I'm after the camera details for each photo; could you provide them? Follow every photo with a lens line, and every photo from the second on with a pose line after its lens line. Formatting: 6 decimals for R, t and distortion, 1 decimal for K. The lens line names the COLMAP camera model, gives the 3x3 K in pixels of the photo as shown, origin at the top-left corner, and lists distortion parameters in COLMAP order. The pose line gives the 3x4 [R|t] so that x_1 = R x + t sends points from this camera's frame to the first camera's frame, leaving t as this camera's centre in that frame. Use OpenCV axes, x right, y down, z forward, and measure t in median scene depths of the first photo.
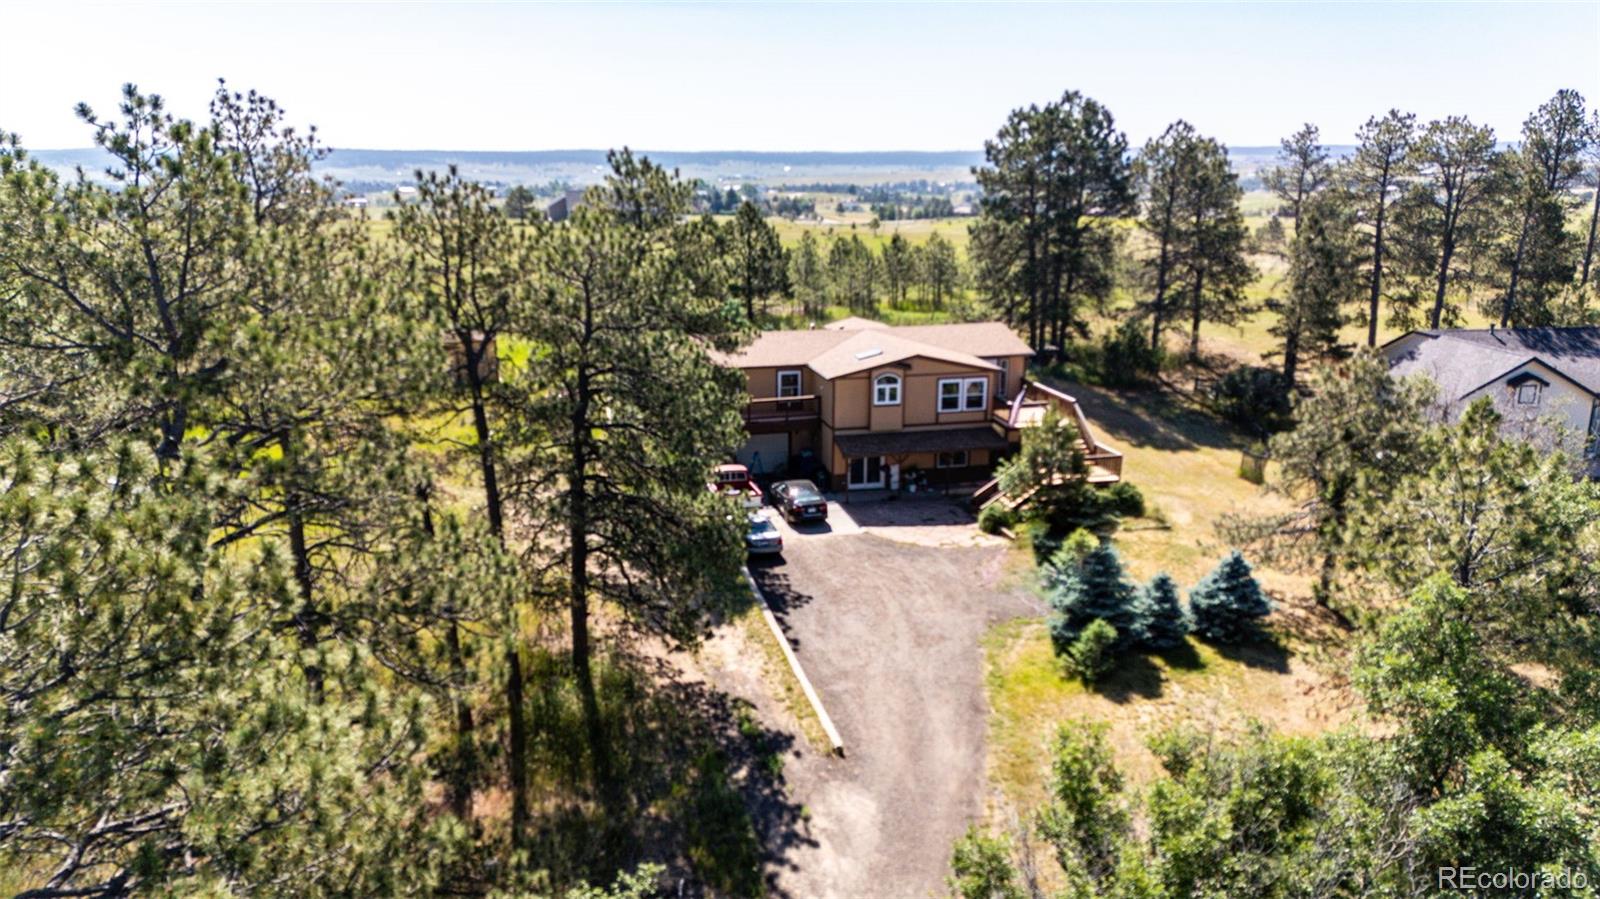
lens RADIAL K [[1124.0, 0, 800.0], [0, 1124.0, 449.5], [0, 0, 1]] dist [0.137149, -0.136981]
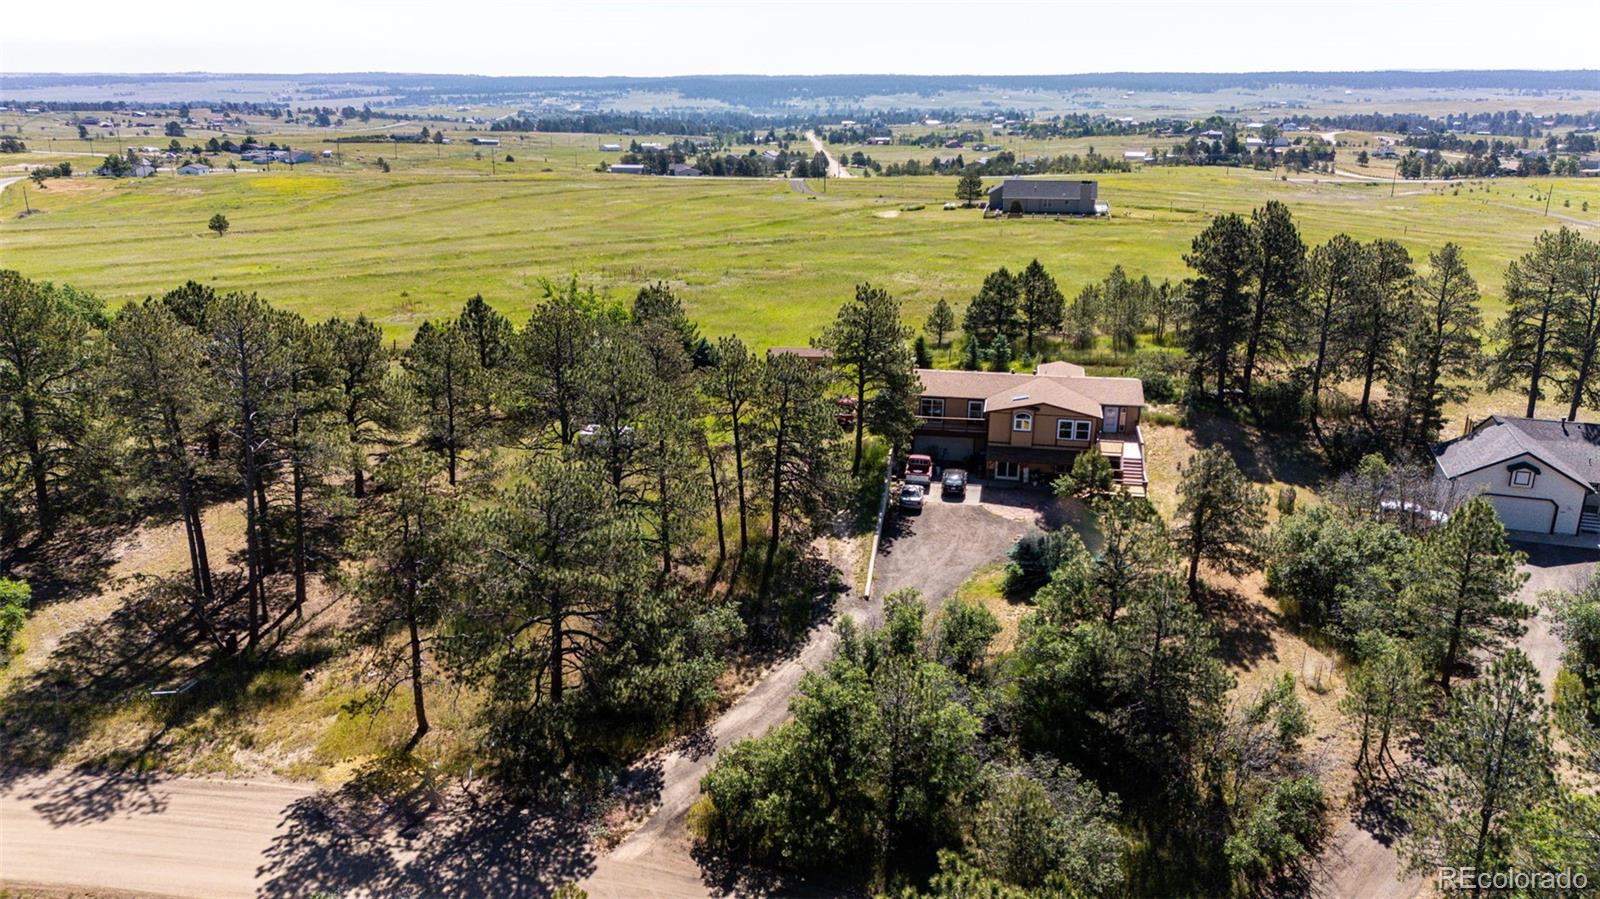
lens RADIAL K [[1124.0, 0, 800.0], [0, 1124.0, 449.5], [0, 0, 1]] dist [0.137149, -0.136981]
pose [[0.904662, 0.129929, -0.405838, 0.463223], [-0.105331, 0.991011, 0.082475, -0.116565], [0.412906, -0.031865, 0.910216, -0.641768]]
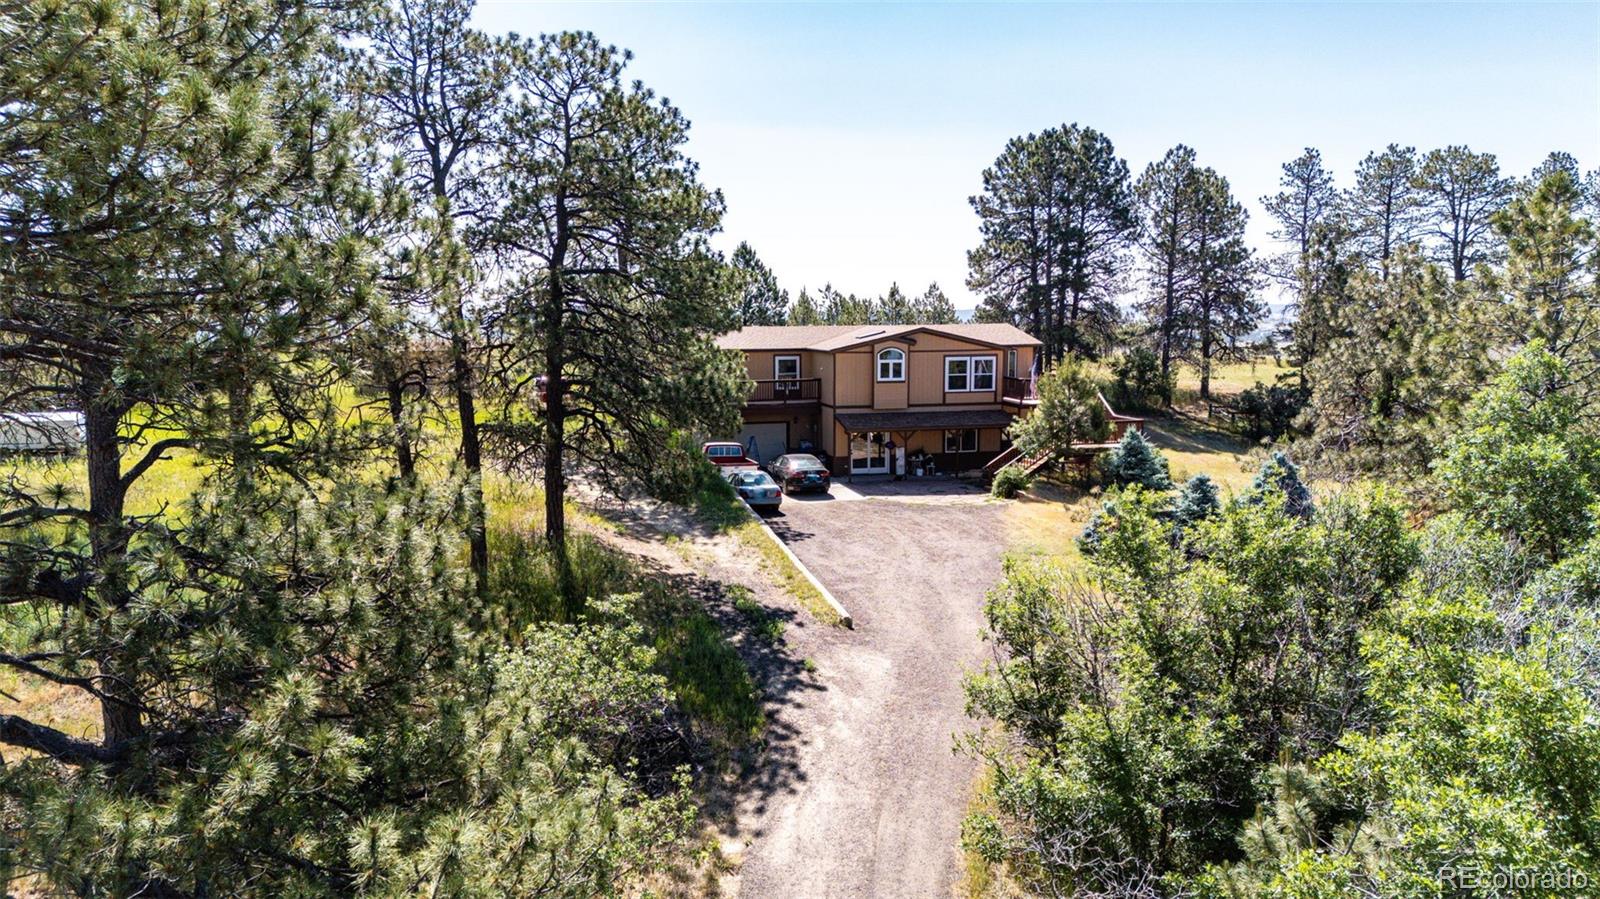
lens RADIAL K [[1137.6, 0, 800.0], [0, 1137.6, 449.5], [0, 0, 1]] dist [0.131395, -0.144949]
pose [[0.999974, -0.006397, 0.003289, -0.002534], [0.006781, 0.990927, -0.134231, 0.146967], [-0.002401, 0.134250, 0.990945, 0.061759]]
